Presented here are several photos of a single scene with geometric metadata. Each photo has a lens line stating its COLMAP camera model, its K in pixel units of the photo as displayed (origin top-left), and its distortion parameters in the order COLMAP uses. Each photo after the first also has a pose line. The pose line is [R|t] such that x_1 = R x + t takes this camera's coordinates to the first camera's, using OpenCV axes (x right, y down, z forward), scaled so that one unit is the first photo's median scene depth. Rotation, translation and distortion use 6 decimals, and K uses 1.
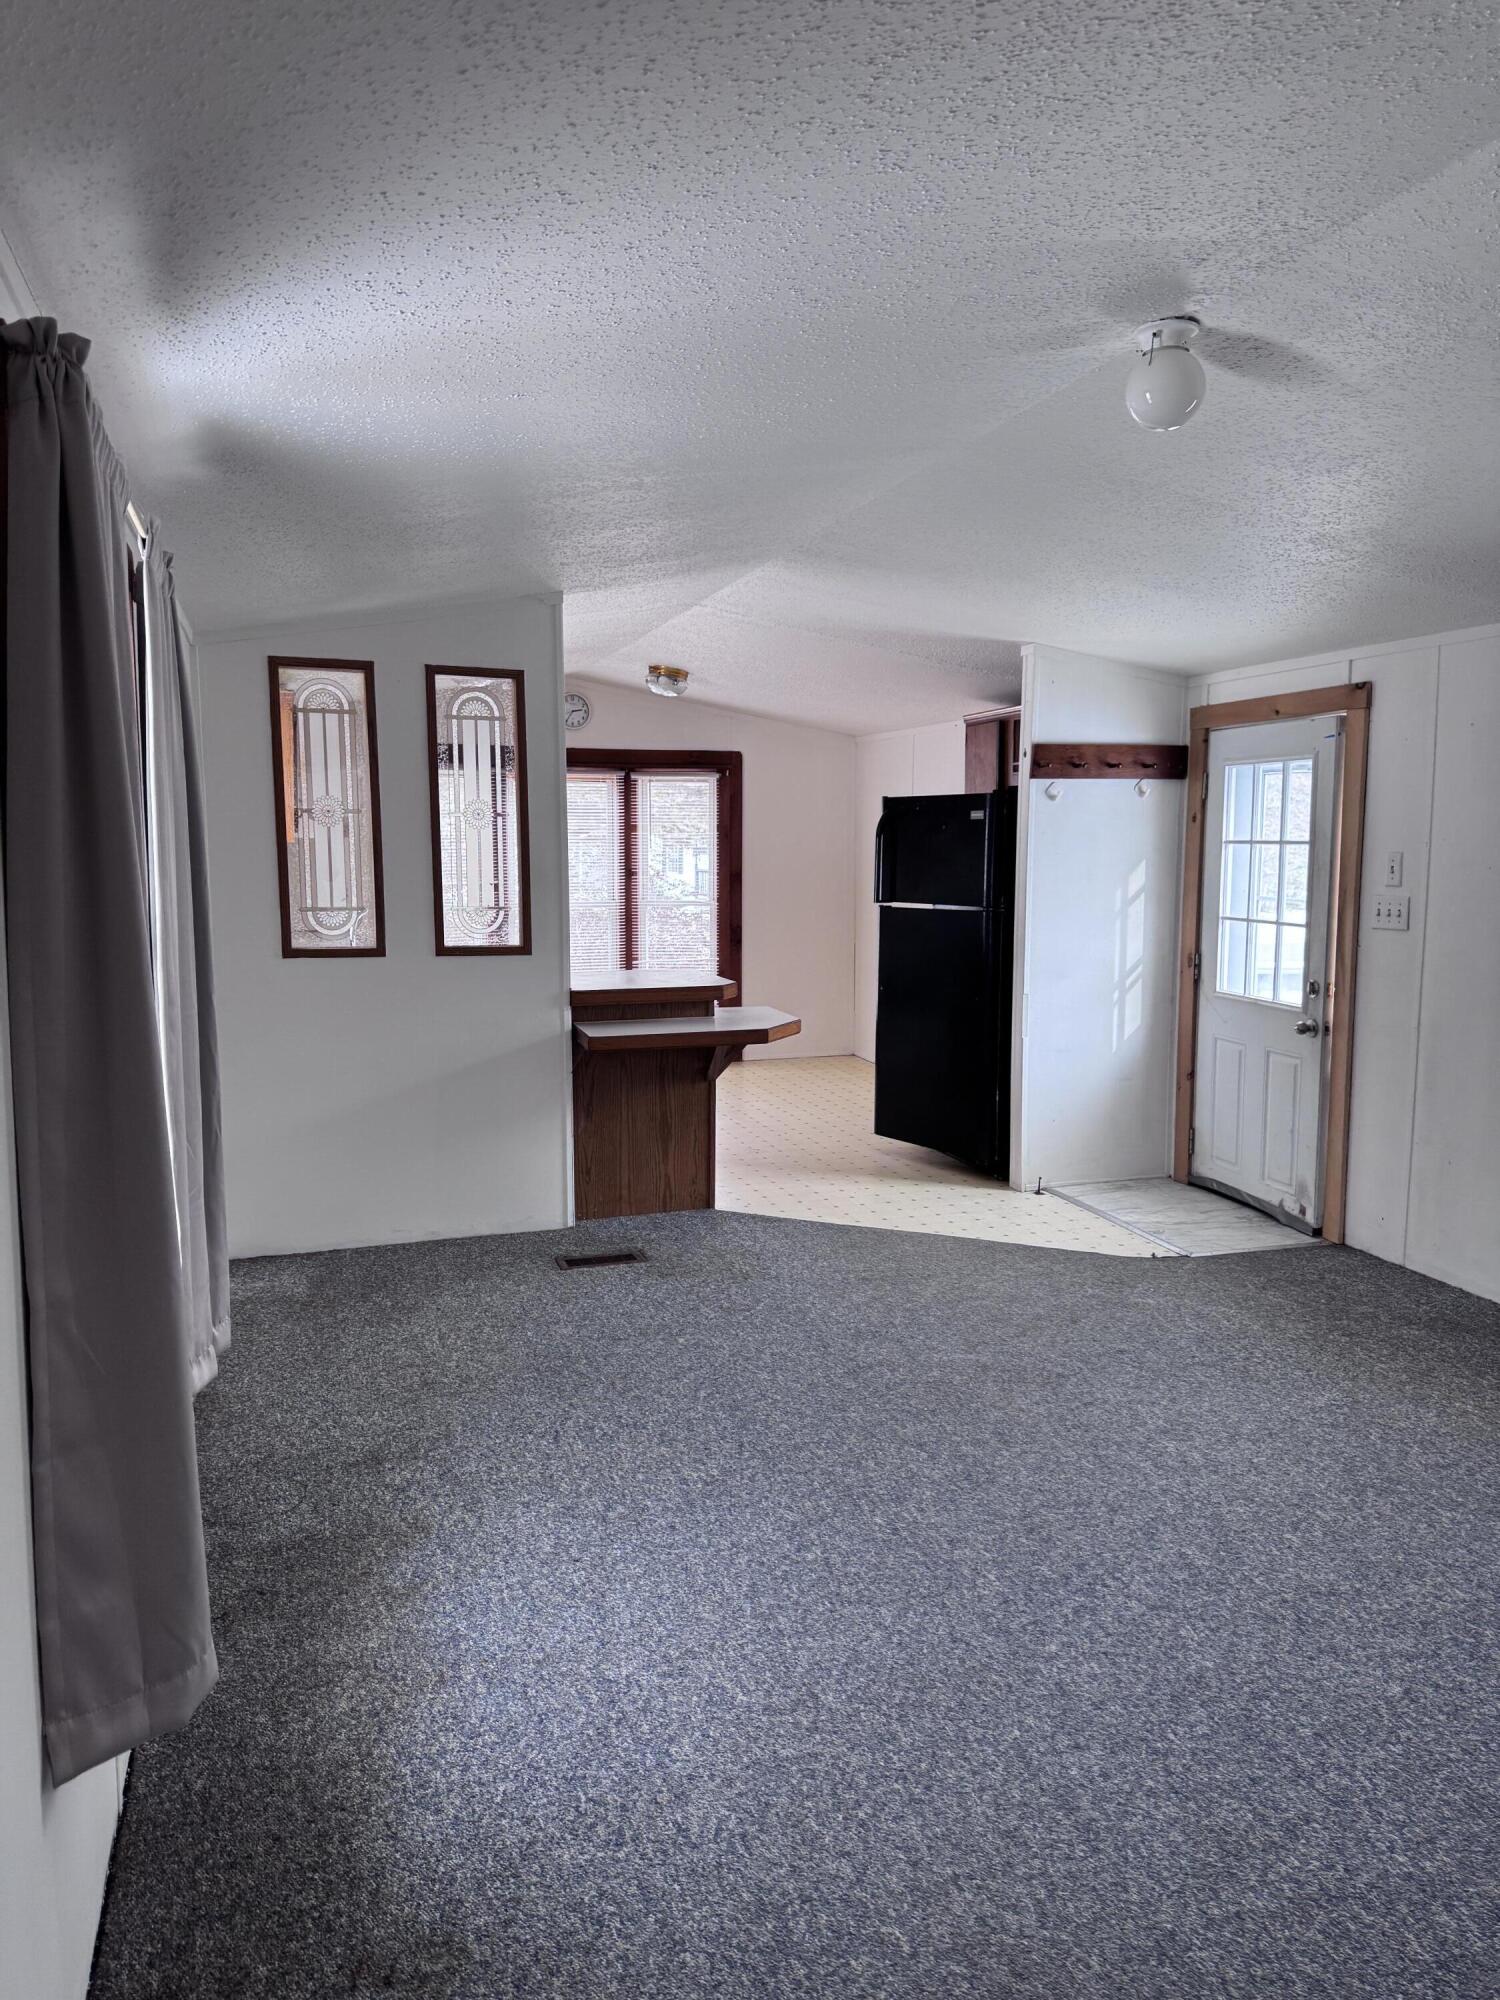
lens RADIAL K [[1417.1, 0, 768.9], [0, 1417.1, 999.2], [0, 0, 1]] dist [0.093629, -0.135662]
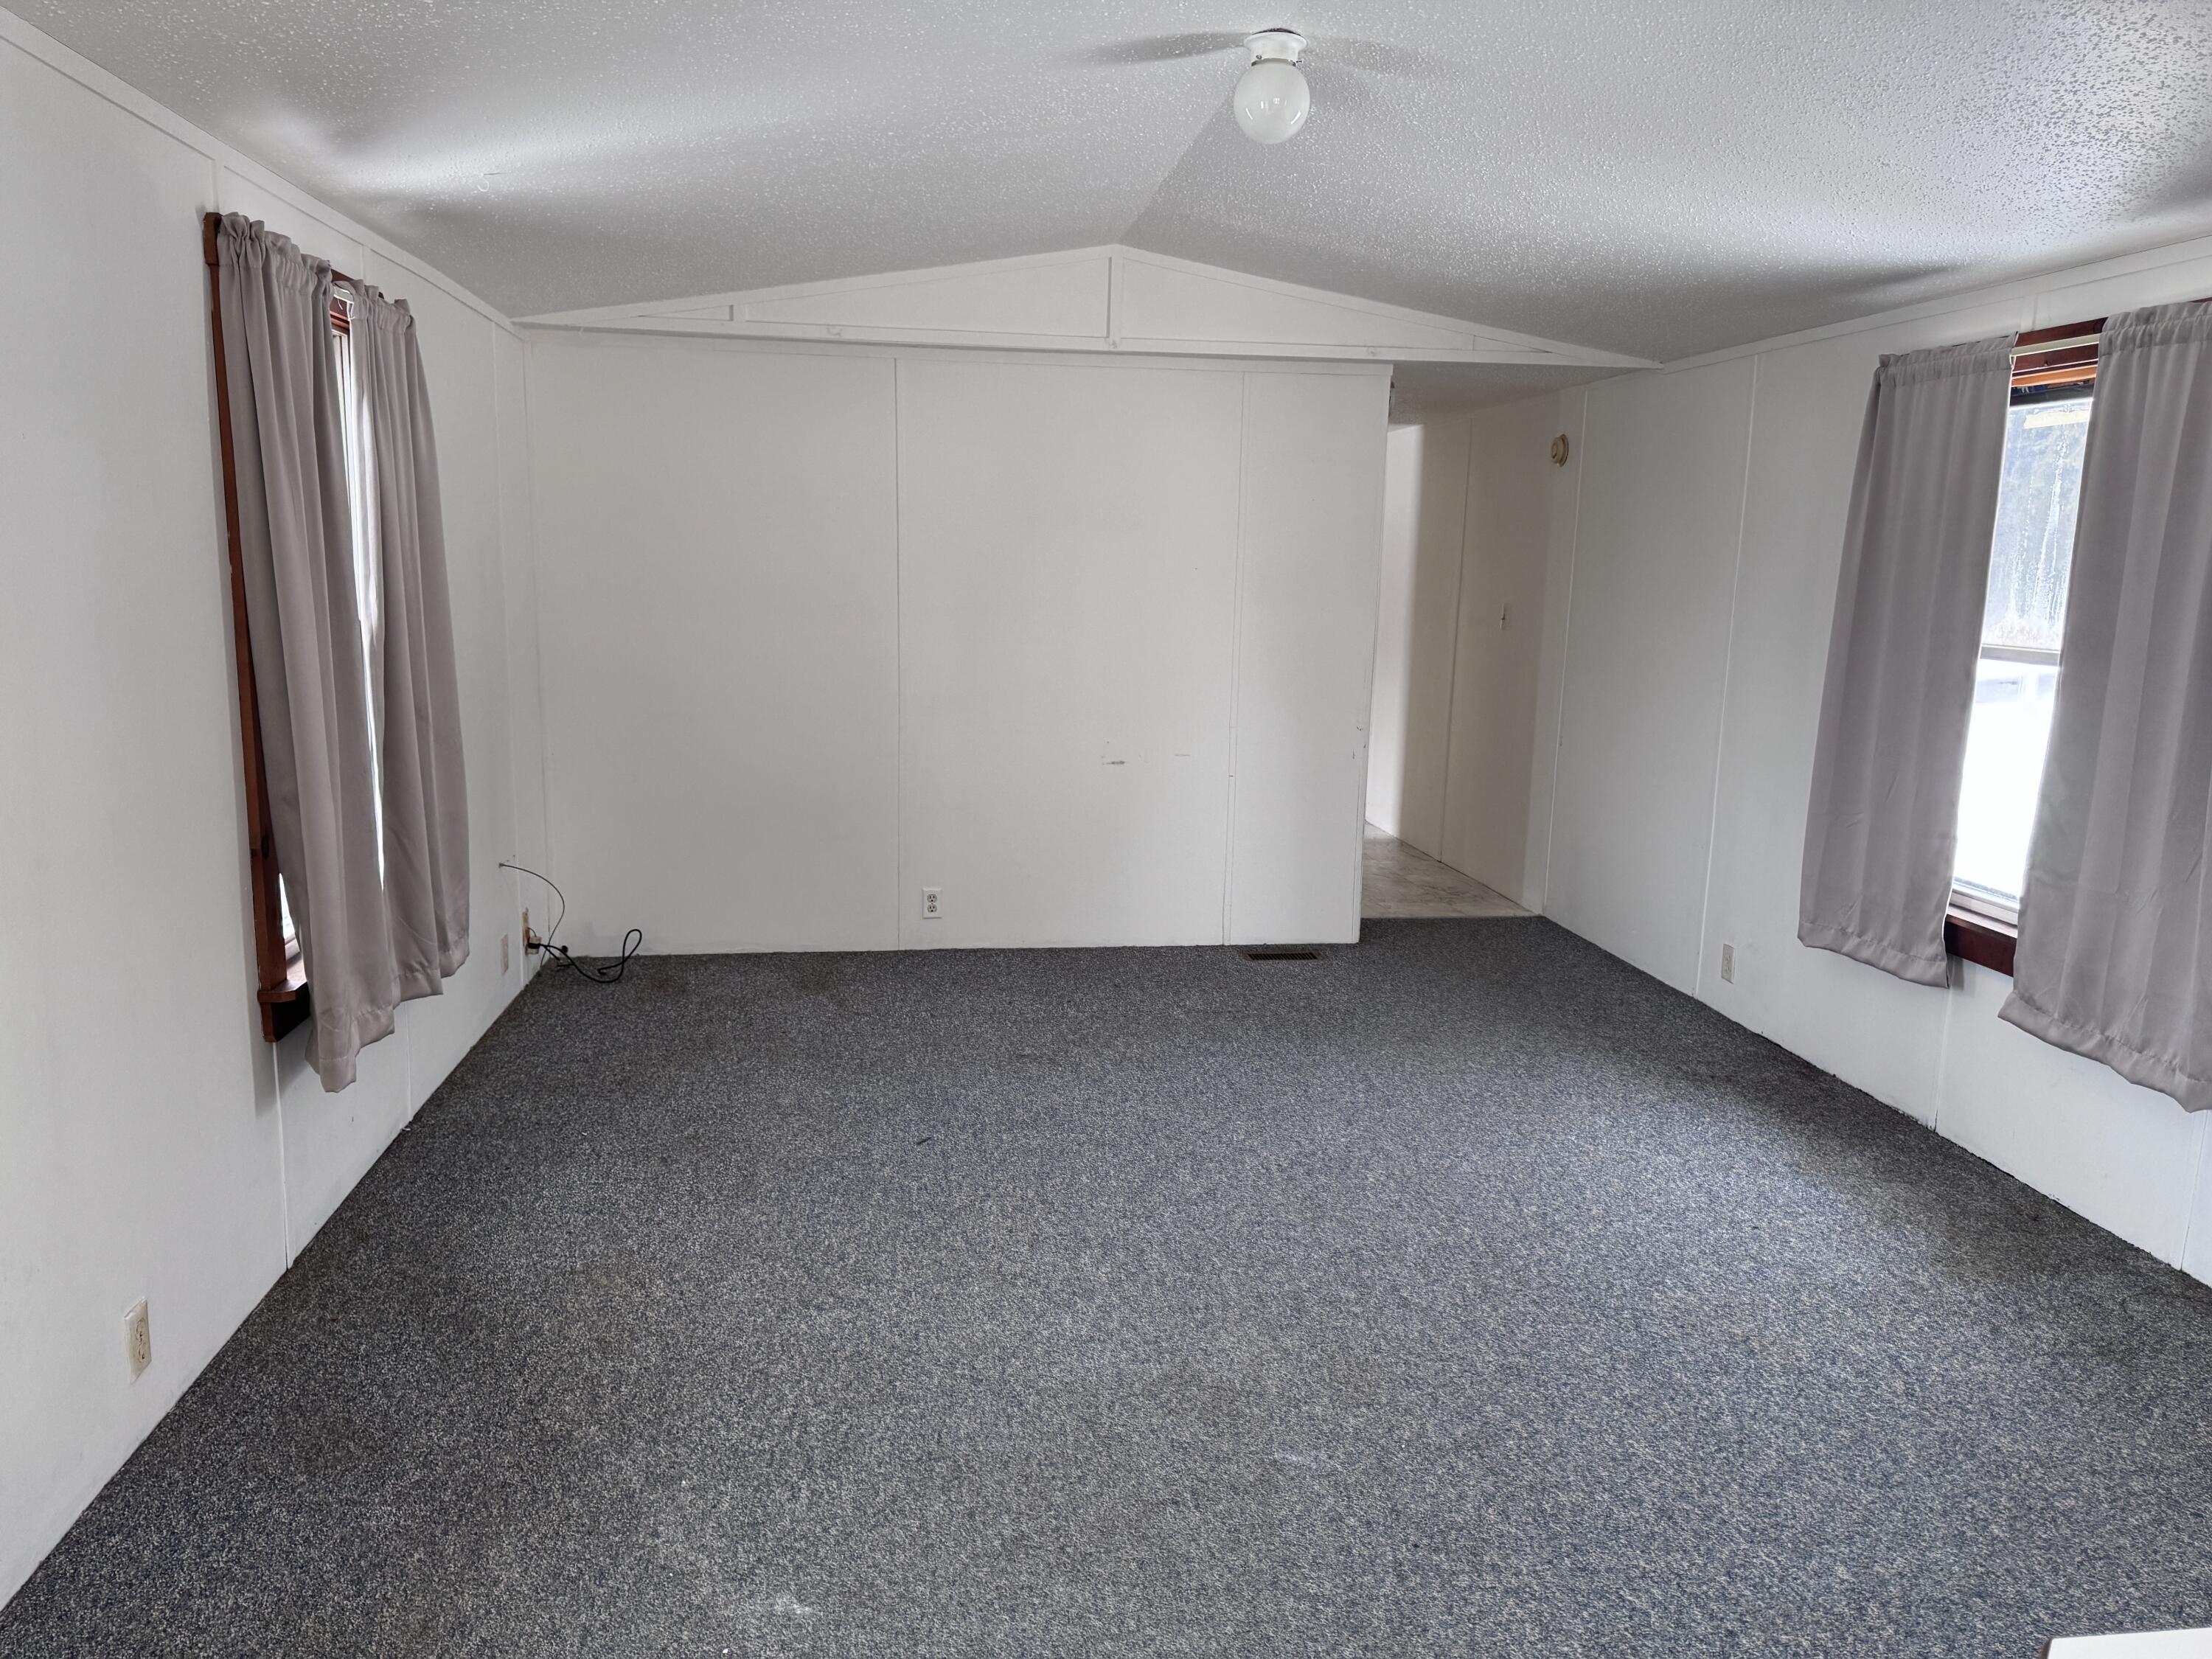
lens RADIAL K [[1562.2, 0, 1100.4], [0, 1562.2, 824.0], [0, 0, 1]] dist [0.001189, -0.007522]
pose [[-0.981648, -0.054235, 0.182825, 0.087443], [-0.000469, 0.959390, 0.282082, -0.134197], [-0.190699, 0.276820, -0.941809, 1.216396]]
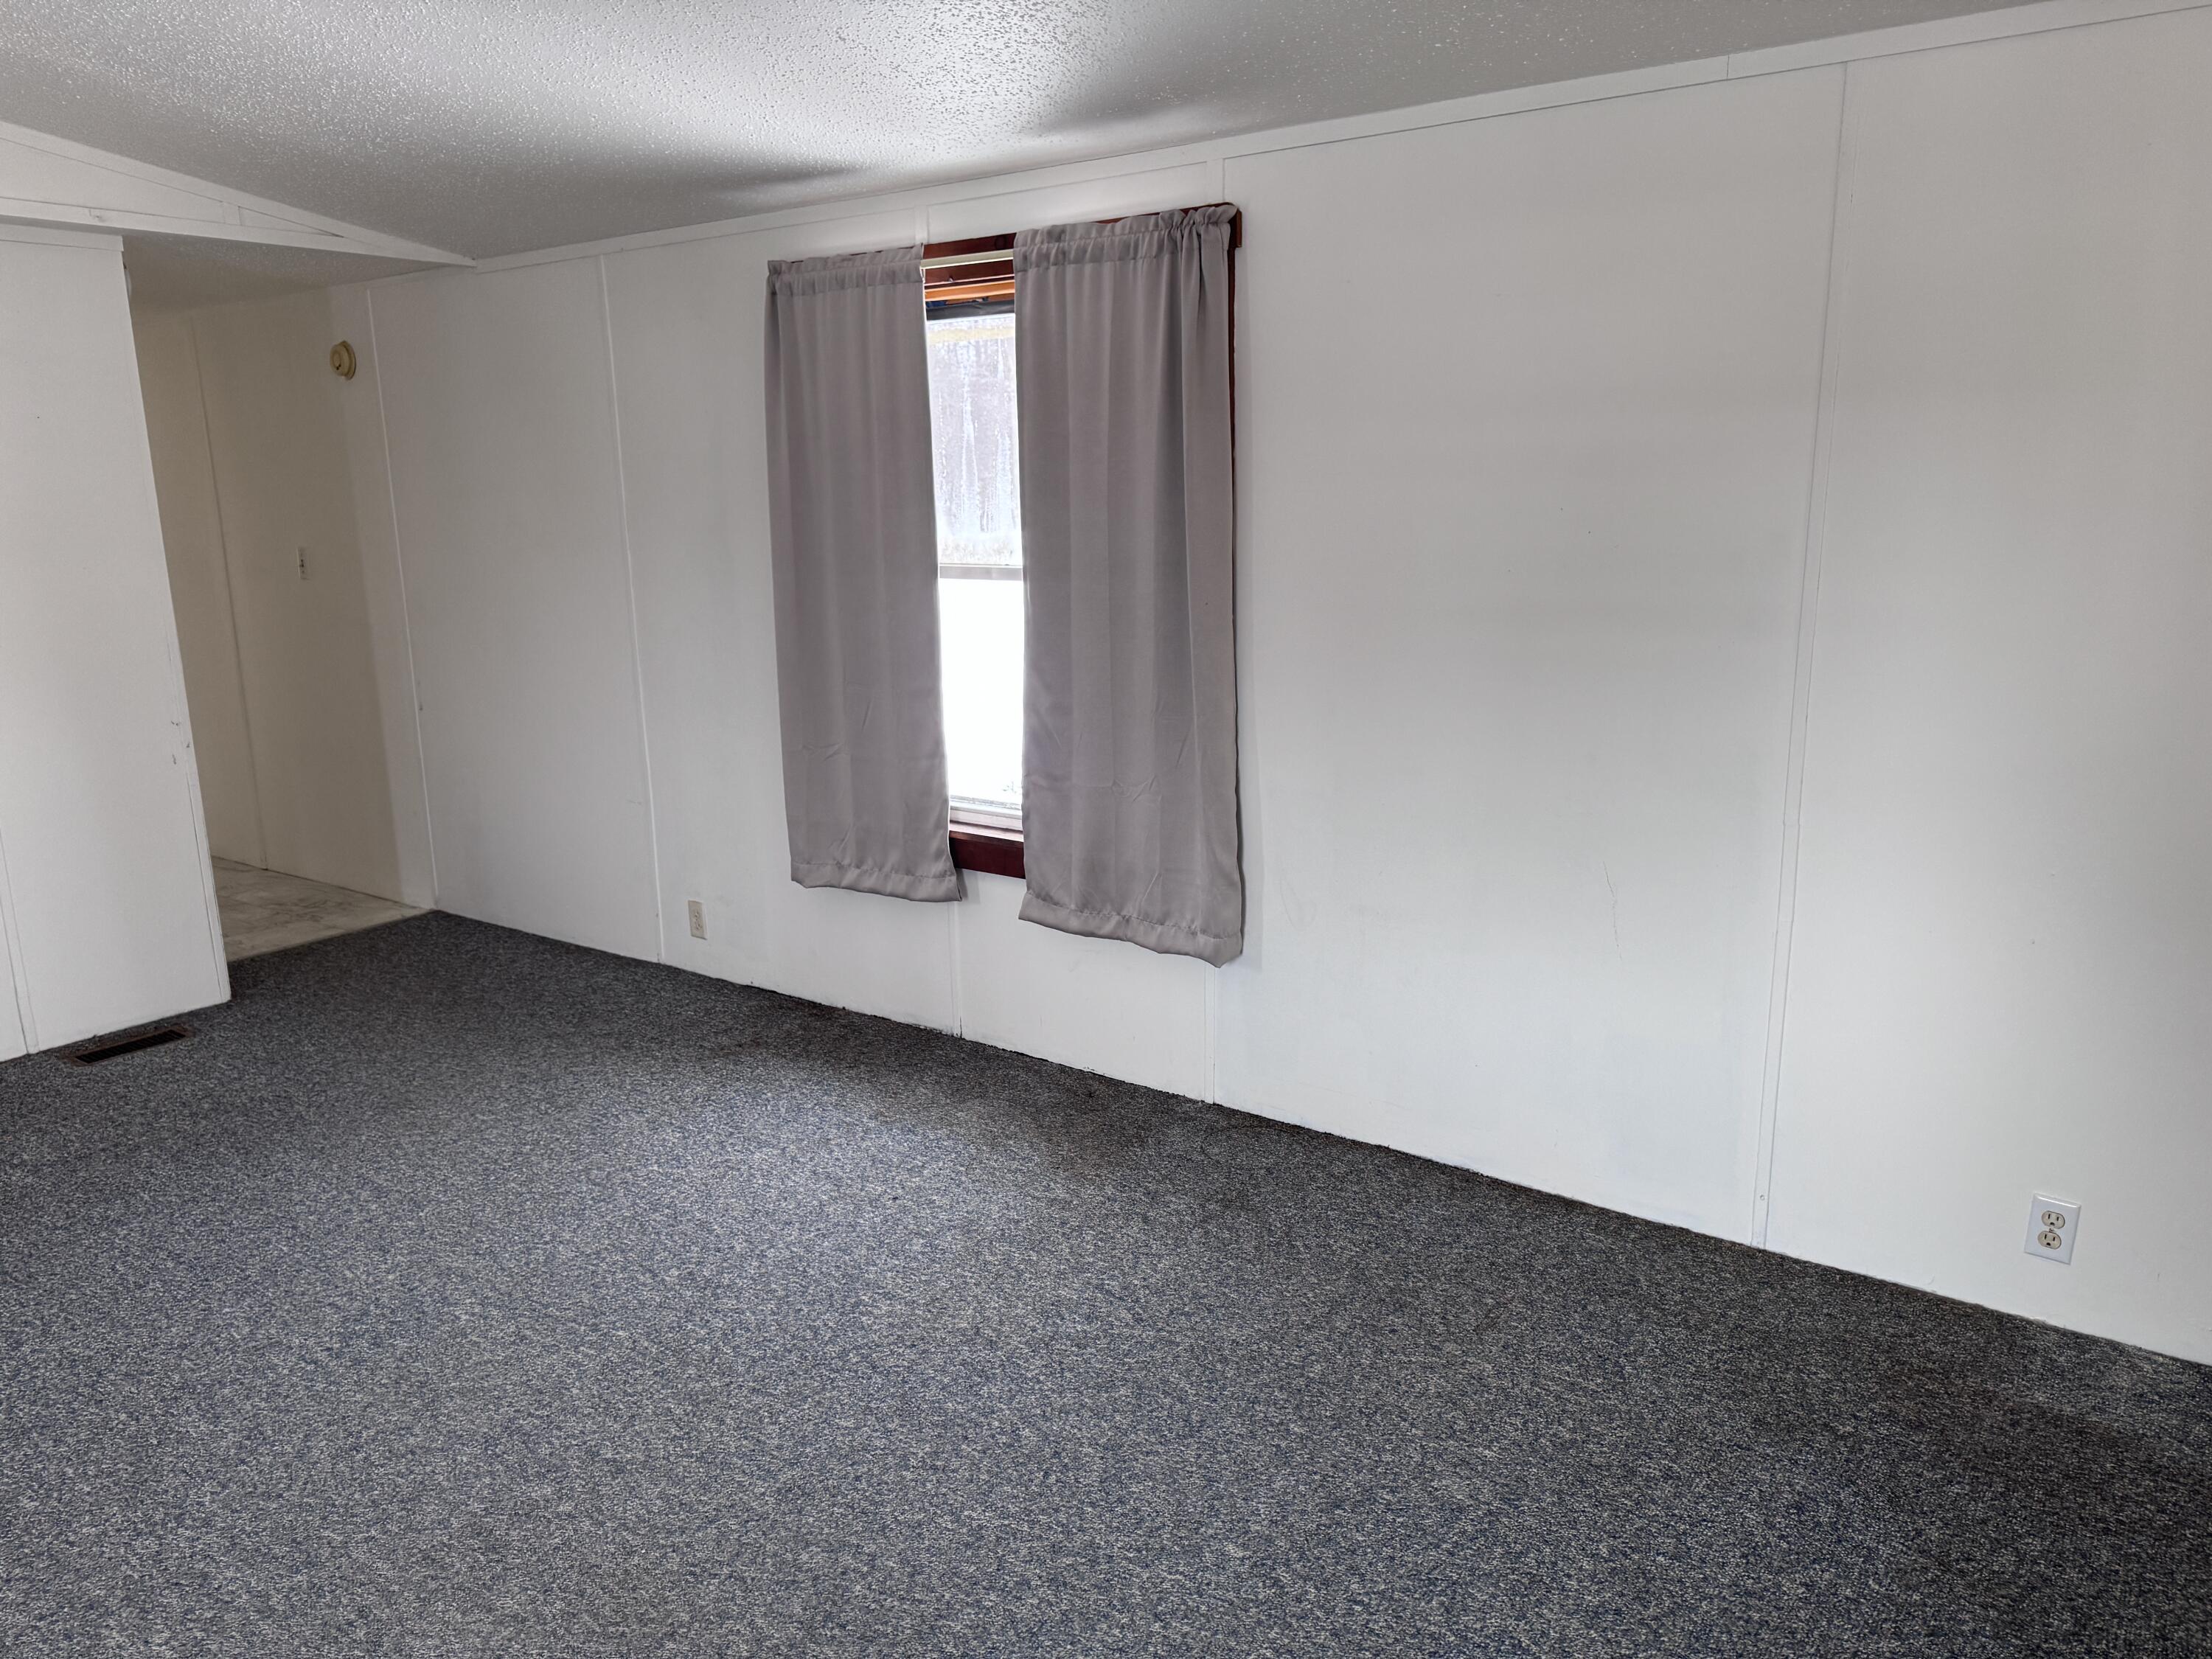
lens RADIAL K [[1549.9, 0, 1087.8], [0, 1549.9, 831.5], [0, 0, 1]] dist [0.134381, -0.224439]
pose [[-0.820135, 0.143214, -0.553957, 0.191410], [-0.045109, 0.948971, 0.312121, -0.121902], [0.570389, 0.280969, -0.771824, 1.070293]]
